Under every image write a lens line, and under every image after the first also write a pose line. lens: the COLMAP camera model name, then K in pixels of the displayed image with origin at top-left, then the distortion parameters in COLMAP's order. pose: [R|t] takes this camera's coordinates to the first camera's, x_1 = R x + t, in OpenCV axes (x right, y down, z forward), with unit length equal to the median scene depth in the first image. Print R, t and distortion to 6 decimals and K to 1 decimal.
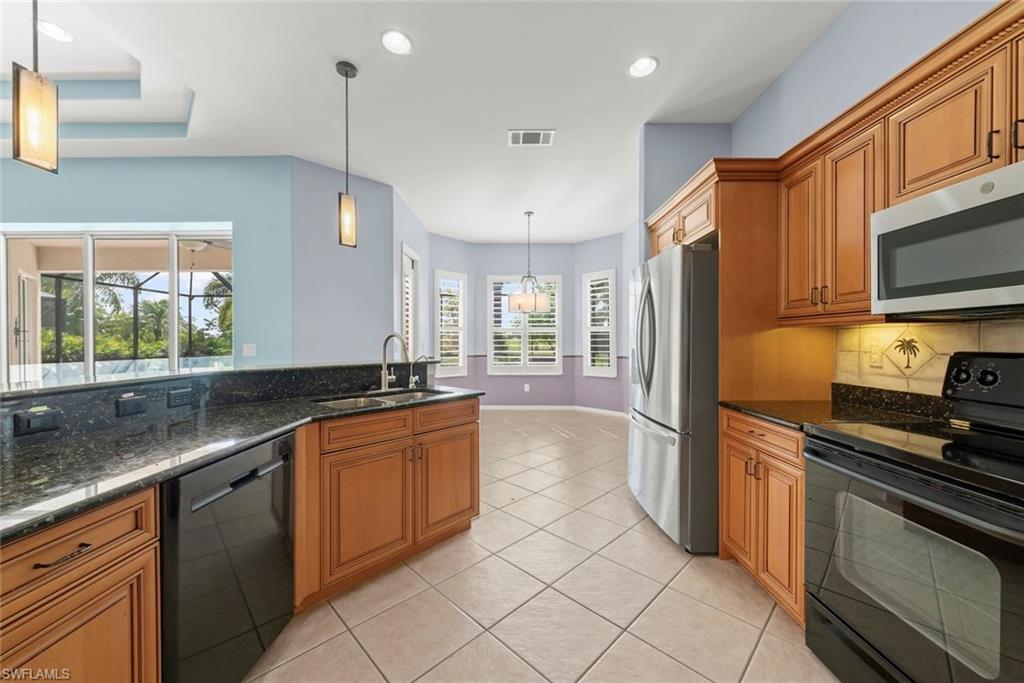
lens RADIAL K [[381.5, 0, 511.6], [0, 381.5, 341.3], [0, 0, 1]] dist [0.000353, -0.000133]
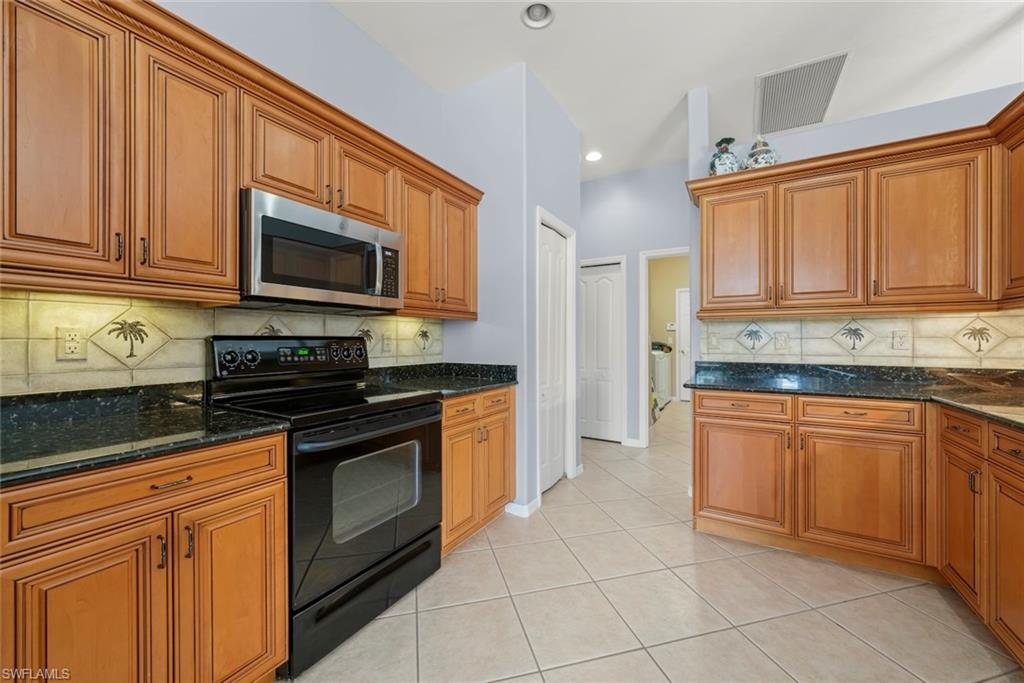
lens RADIAL K [[386.1, 0, 509.7], [0, 386.1, 339.0], [0, 0, 1]] dist [-0.001408, -0.000149]
pose [[-0.863016, 0.005915, 0.505142, -0.056333], [0.005284, 0.999982, -0.002682, 0.031350], [-0.505149, 0.000354, -0.863032, 1.062278]]
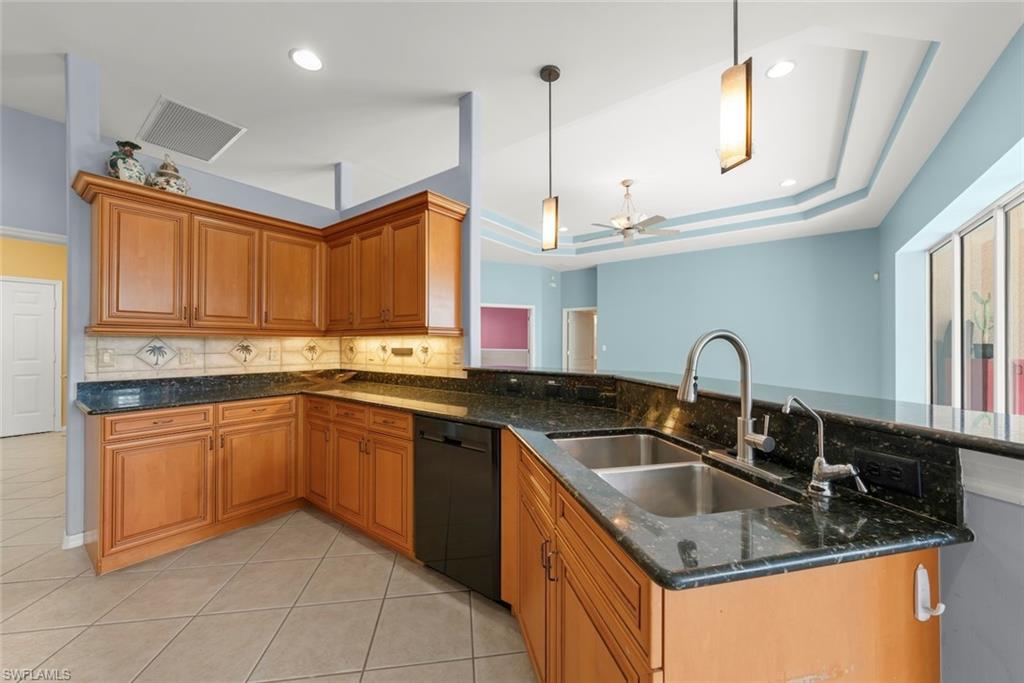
lens RADIAL K [[381.5, 0, 511.6], [0, 381.5, 341.3], [0, 0, 1]] dist [0.000353, -0.000133]
pose [[-0.595785, -0.002124, -0.803141, 0.207071], [-0.000219, 0.999997, -0.002483, -0.009477], [0.803144, -0.001303, -0.595784, 1.251356]]
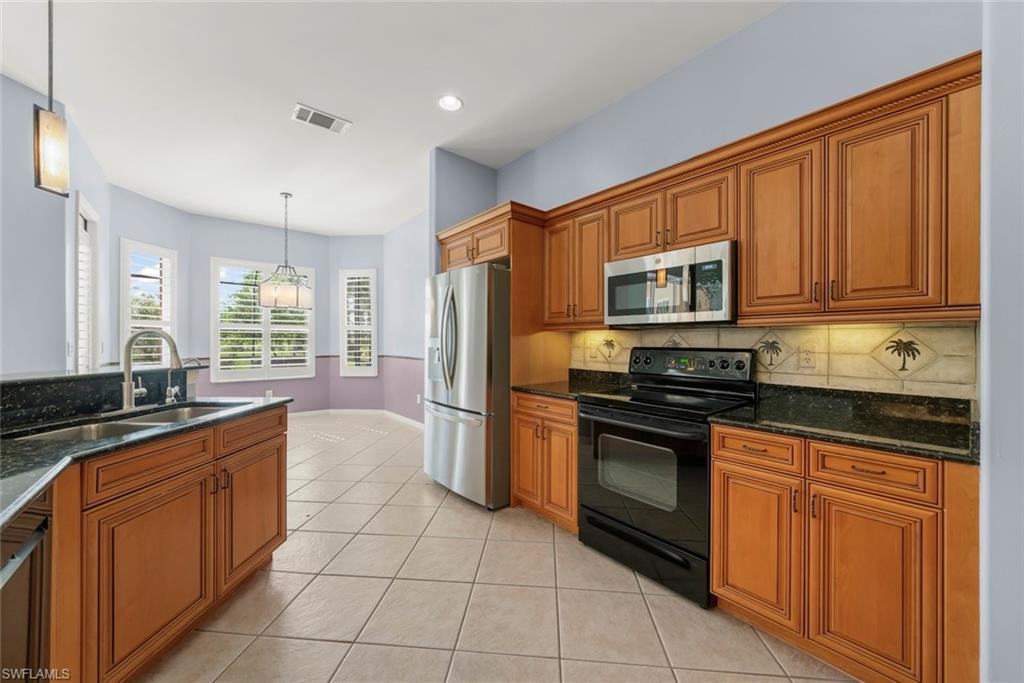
lens RADIAL K [[375.9, 0, 509.6], [0, 375.9, 338.6], [0, 0, 1]] dist [-0.000512, -0.000203]
pose [[0.765163, 0.005452, 0.643813, -0.289617], [-0.001894, 0.999979, -0.006218, -0.000050], [-0.643834, 0.003539, 0.765157, 0.019536]]
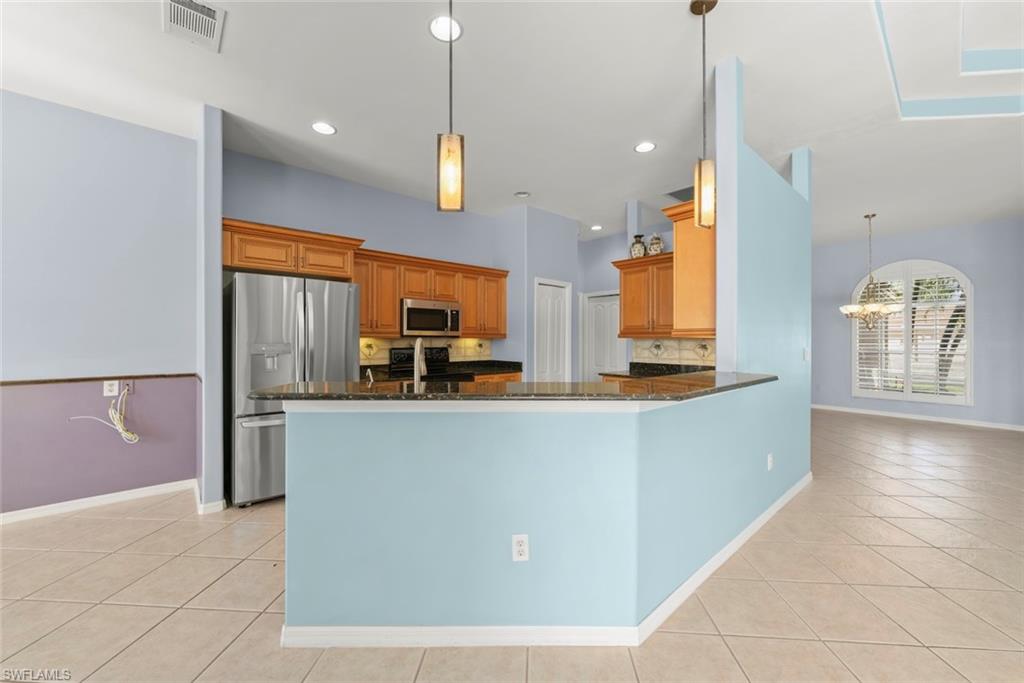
lens RADIAL K [[390.8, 0, 514.6], [0, 390.8, 340.6], [0, 0, 1]] dist [-0.000640, 0.000002]
pose [[-0.667713, 0.003454, 0.744411, -1.209765], [0.002098, 0.999994, -0.002758, -0.012852], [-0.744416, -0.000279, -0.667716, 1.628850]]
